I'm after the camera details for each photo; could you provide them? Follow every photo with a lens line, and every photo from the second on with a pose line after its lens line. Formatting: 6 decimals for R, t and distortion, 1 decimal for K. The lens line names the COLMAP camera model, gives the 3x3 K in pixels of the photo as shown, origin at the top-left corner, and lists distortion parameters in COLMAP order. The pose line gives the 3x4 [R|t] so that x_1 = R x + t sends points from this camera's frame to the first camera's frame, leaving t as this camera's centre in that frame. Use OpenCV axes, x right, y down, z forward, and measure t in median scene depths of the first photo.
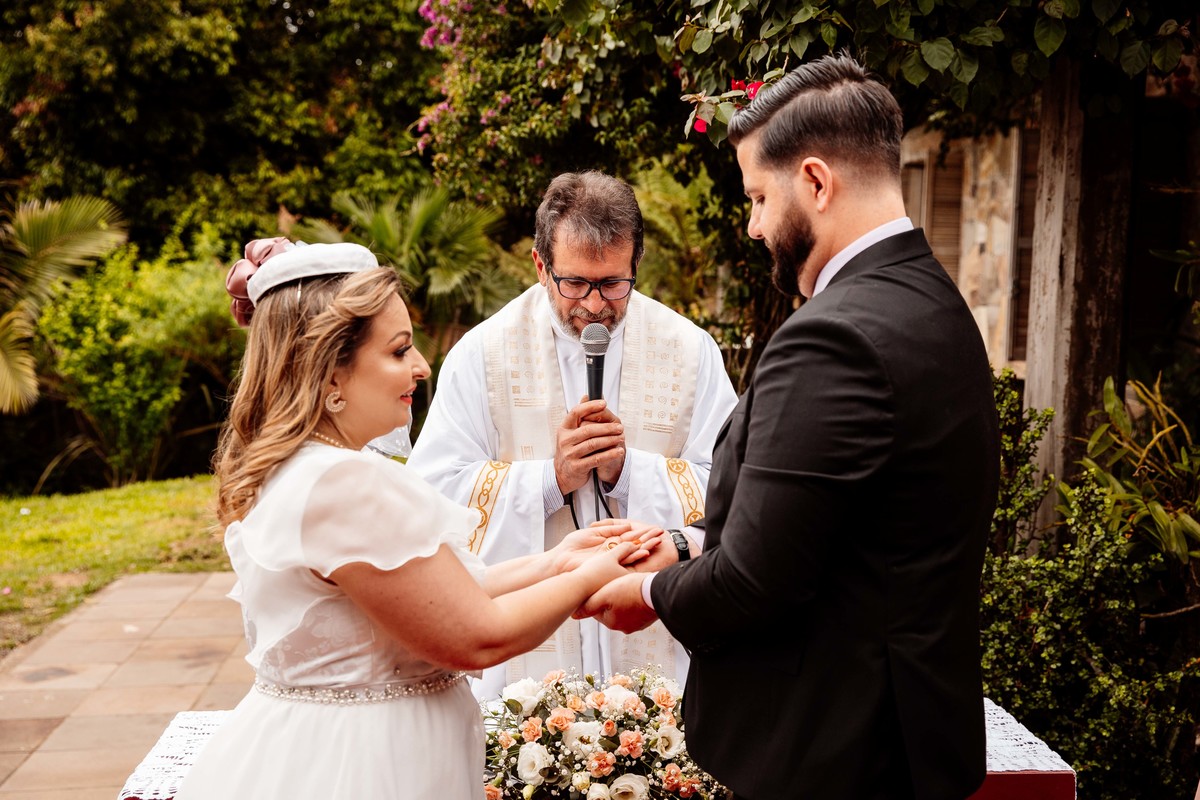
lens RADIAL K [[1538.4, 0, 650.8], [0, 1538.4, 387.6], [0, 0, 1]] dist [0.100980, 0.000000]
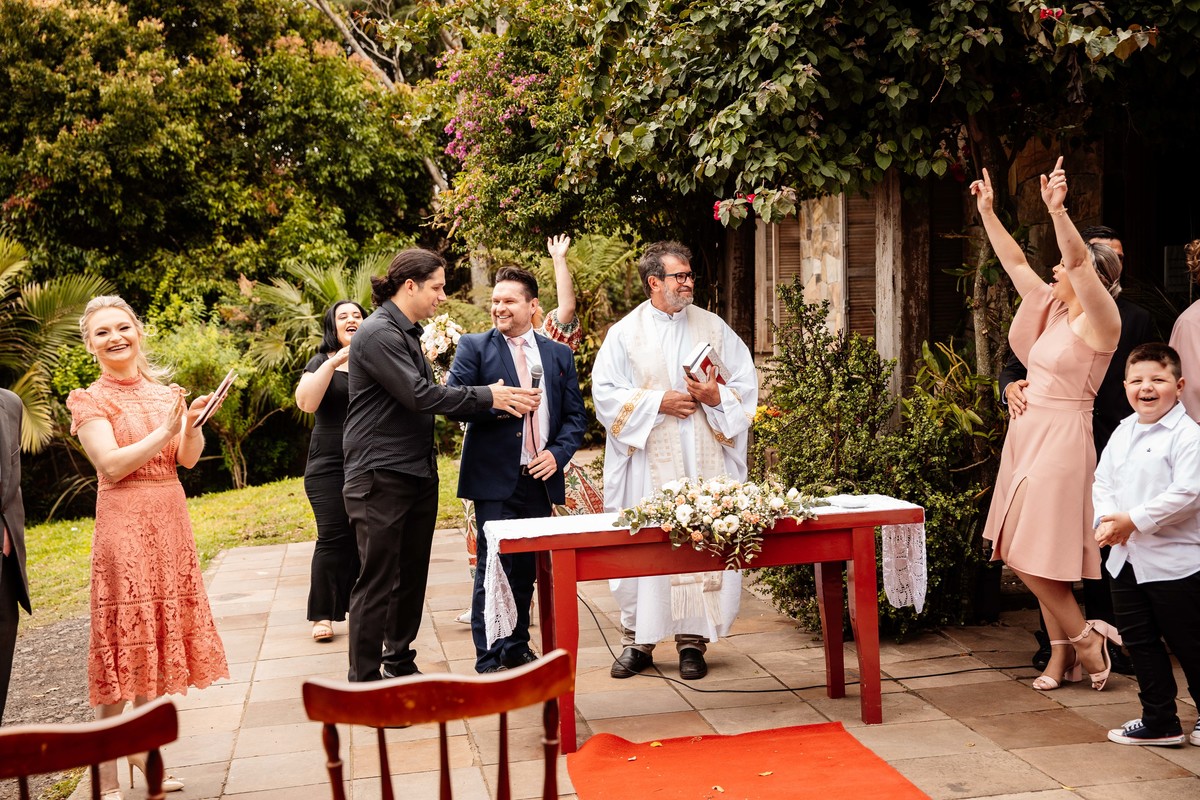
lens RADIAL K [[1486.2, 0, 629.4], [0, 1486.2, 404.9], [0, 0, 1]] dist [0.058944, 0.000000]
pose [[0.993217, -0.057894, 0.100835, -0.139537], [0.059628, 0.998119, -0.014264, 0.044934], [-0.099819, 0.020180, 0.994801, -0.426305]]
